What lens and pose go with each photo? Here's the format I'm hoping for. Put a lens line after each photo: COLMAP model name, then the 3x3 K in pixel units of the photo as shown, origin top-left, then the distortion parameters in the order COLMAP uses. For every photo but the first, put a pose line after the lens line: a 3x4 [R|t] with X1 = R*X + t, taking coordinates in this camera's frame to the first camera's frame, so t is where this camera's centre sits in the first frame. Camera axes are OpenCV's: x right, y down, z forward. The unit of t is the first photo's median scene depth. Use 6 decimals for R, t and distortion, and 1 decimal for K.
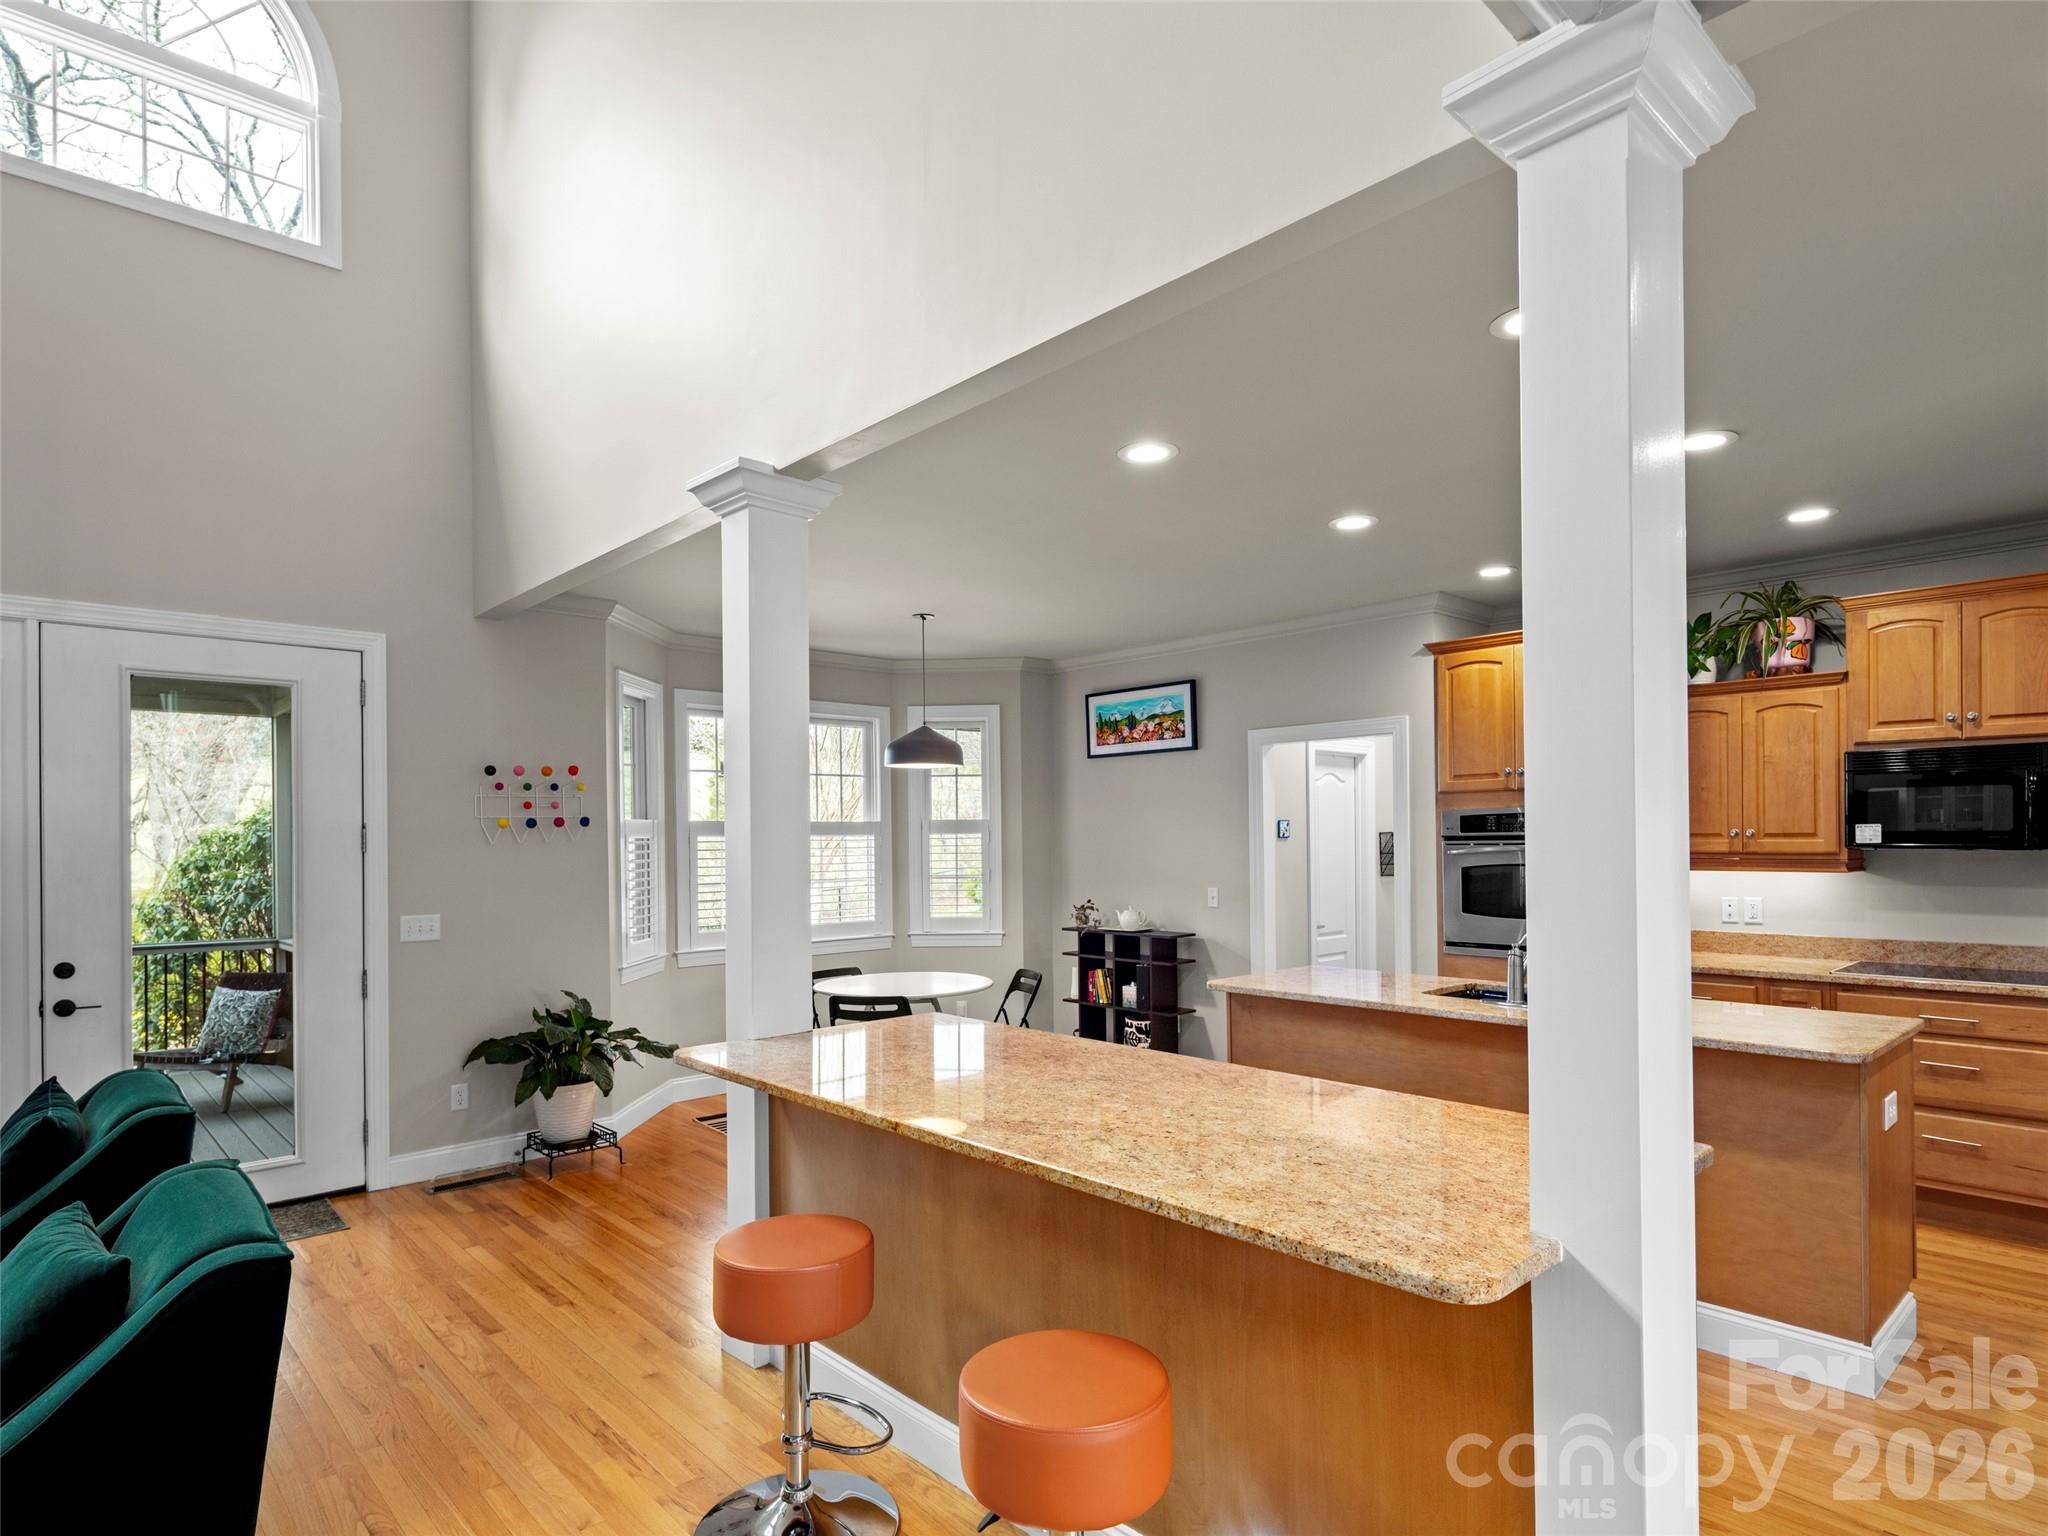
lens RADIAL K [[1140.4, 0, 1036.7], [0, 1140.4, 839.1], [0, 0, 1]] dist [0.018242, -0.009698]
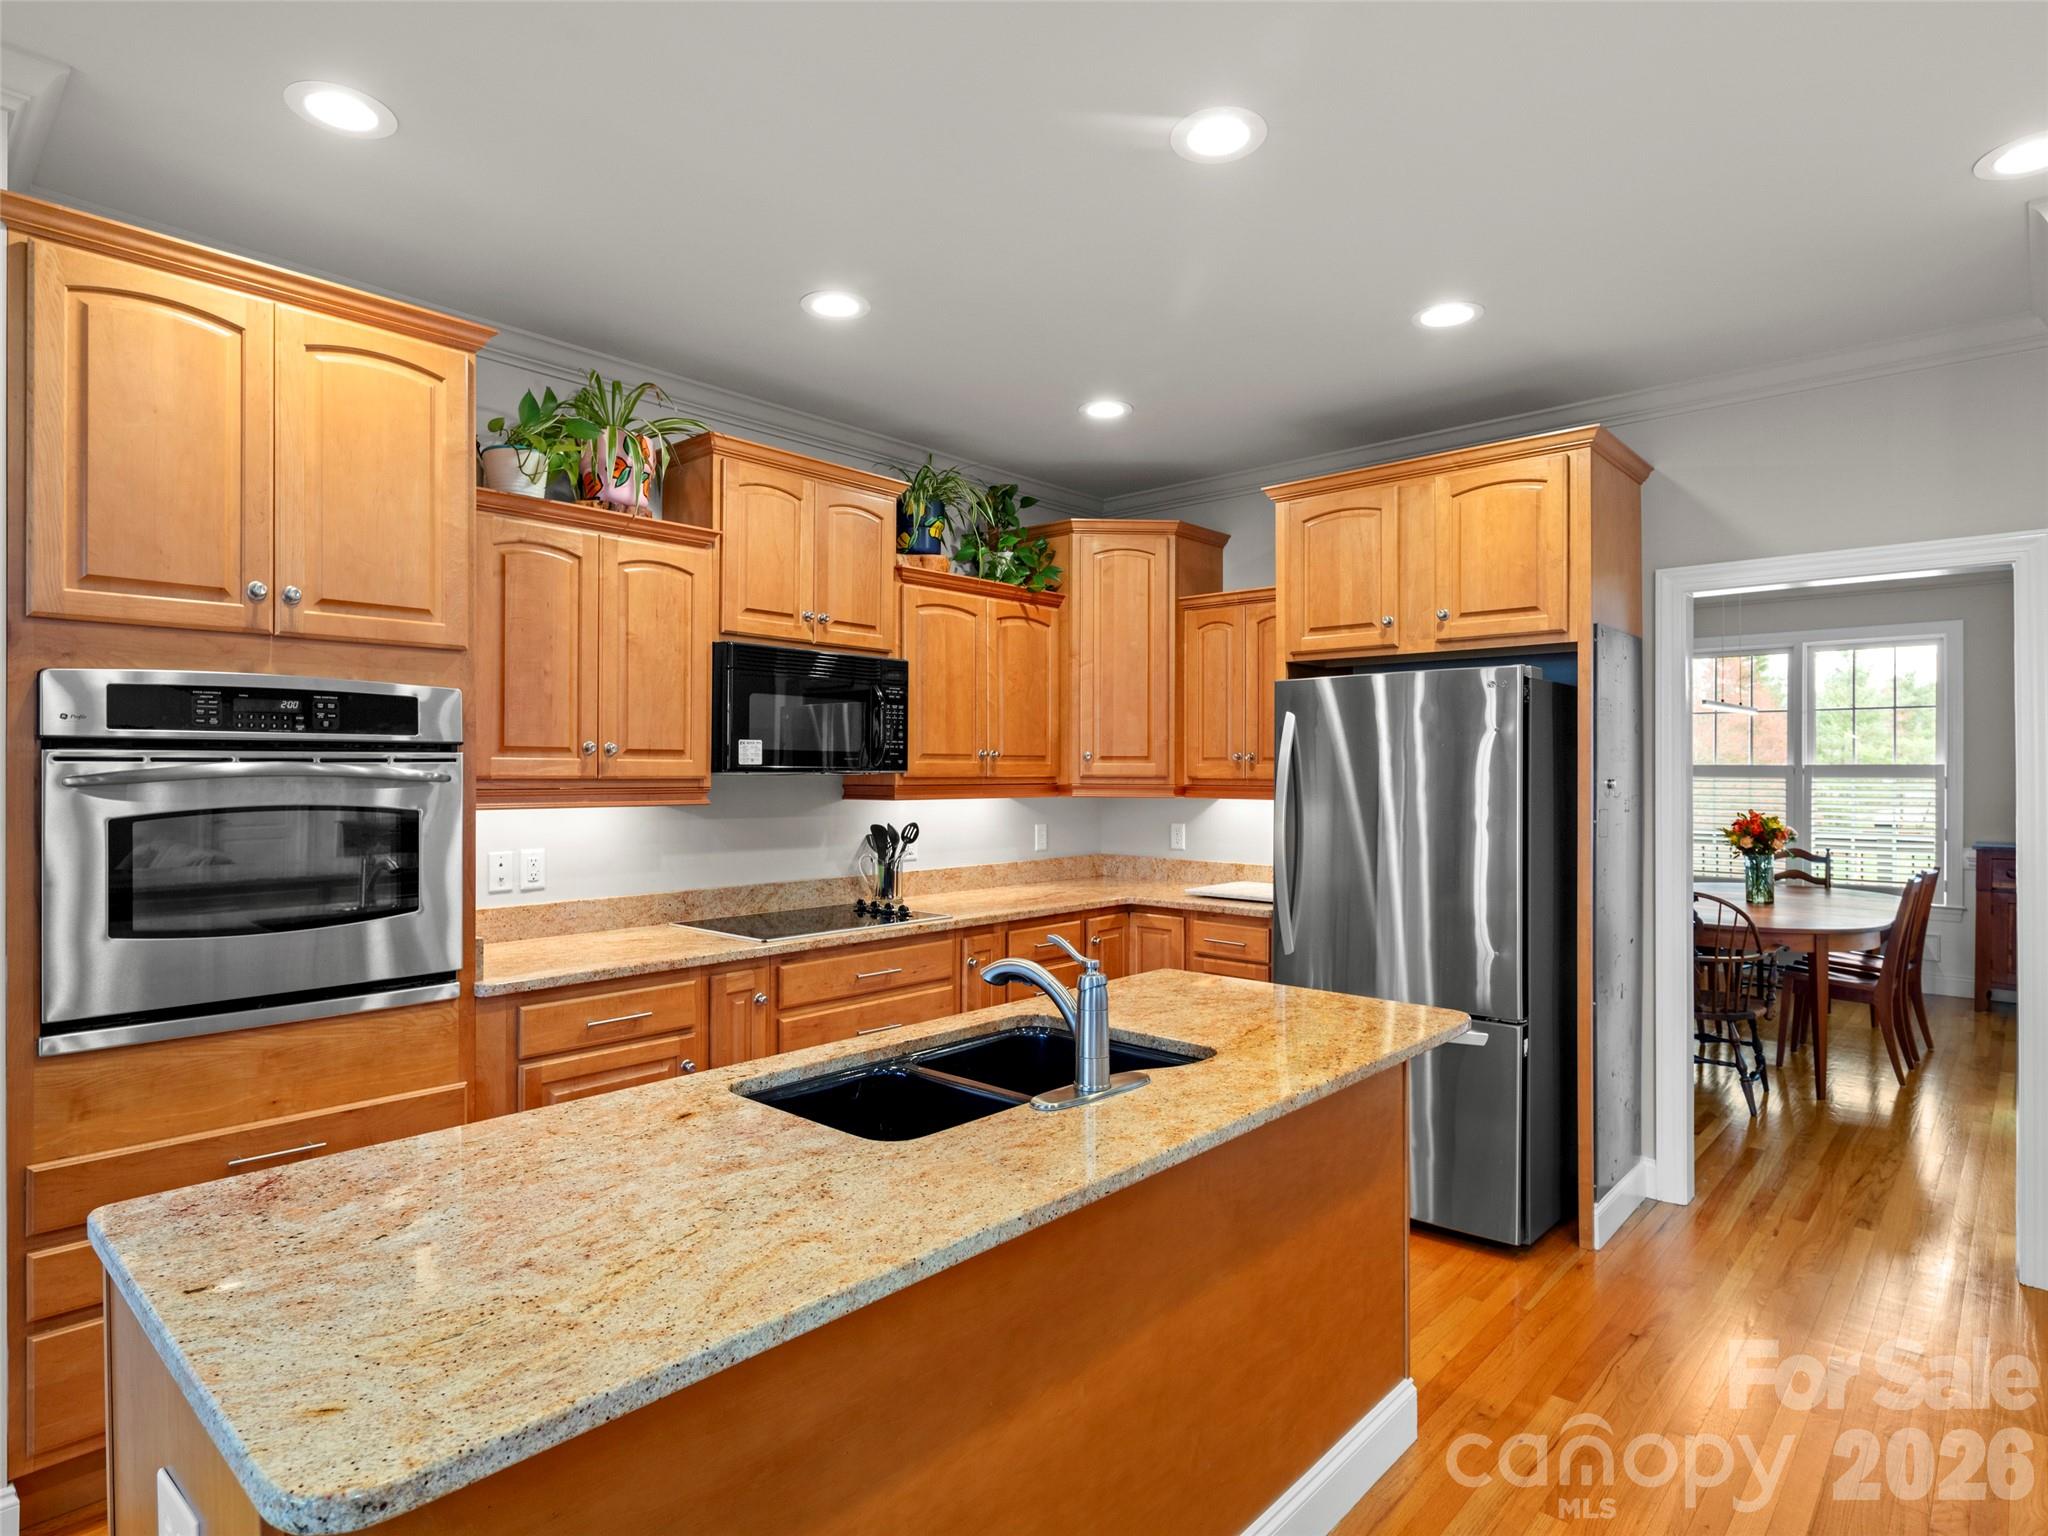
lens RADIAL K [[1140.4, 0, 1017.2], [0, 1140.4, 763.5], [0, 0, 1]] dist [0.018242, -0.009698]
pose [[-0.077913, 0.016007, 0.996832, -0.036747], [-0.000654, 0.999870, -0.016107, 0.012337], [-0.996960, -0.001907, -0.077893, 0.734880]]
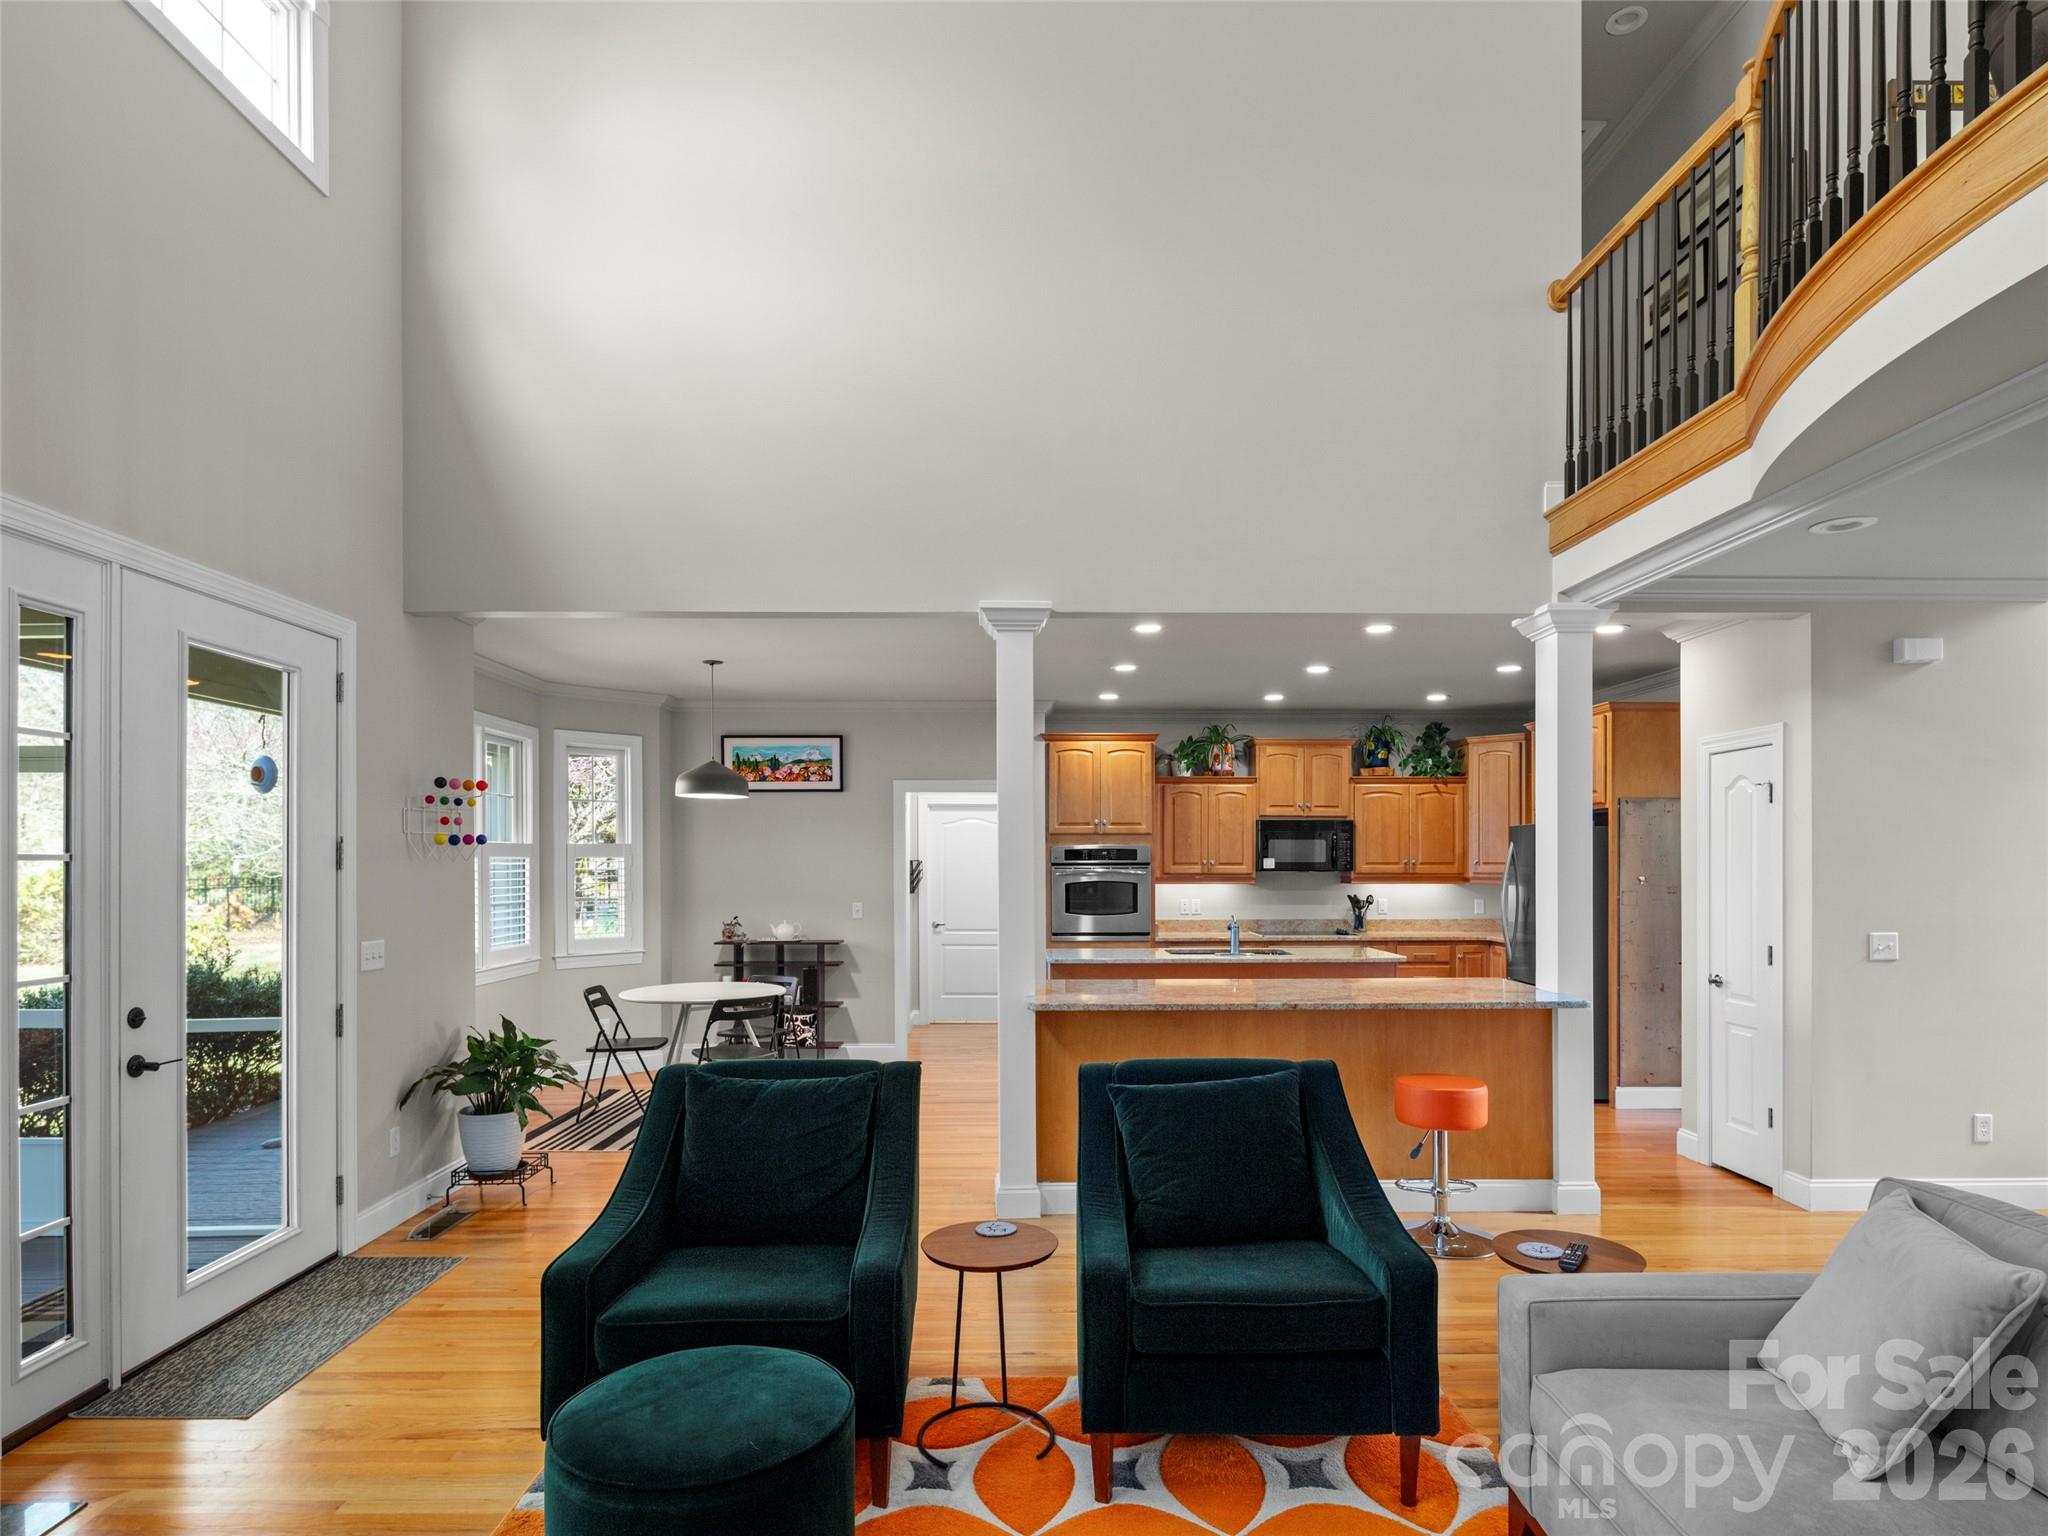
lens RADIAL K [[1140.4, 0, 1025.0], [0, 1140.4, 869.8], [0, 0, 1]] dist [0.018242, -0.009698]
pose [[0.667333, 0.004919, 0.744743, -0.802252], [-0.004734, 0.999986, -0.002362, 0.010339], [-0.744744, -0.001949, 0.667347, 0.028183]]
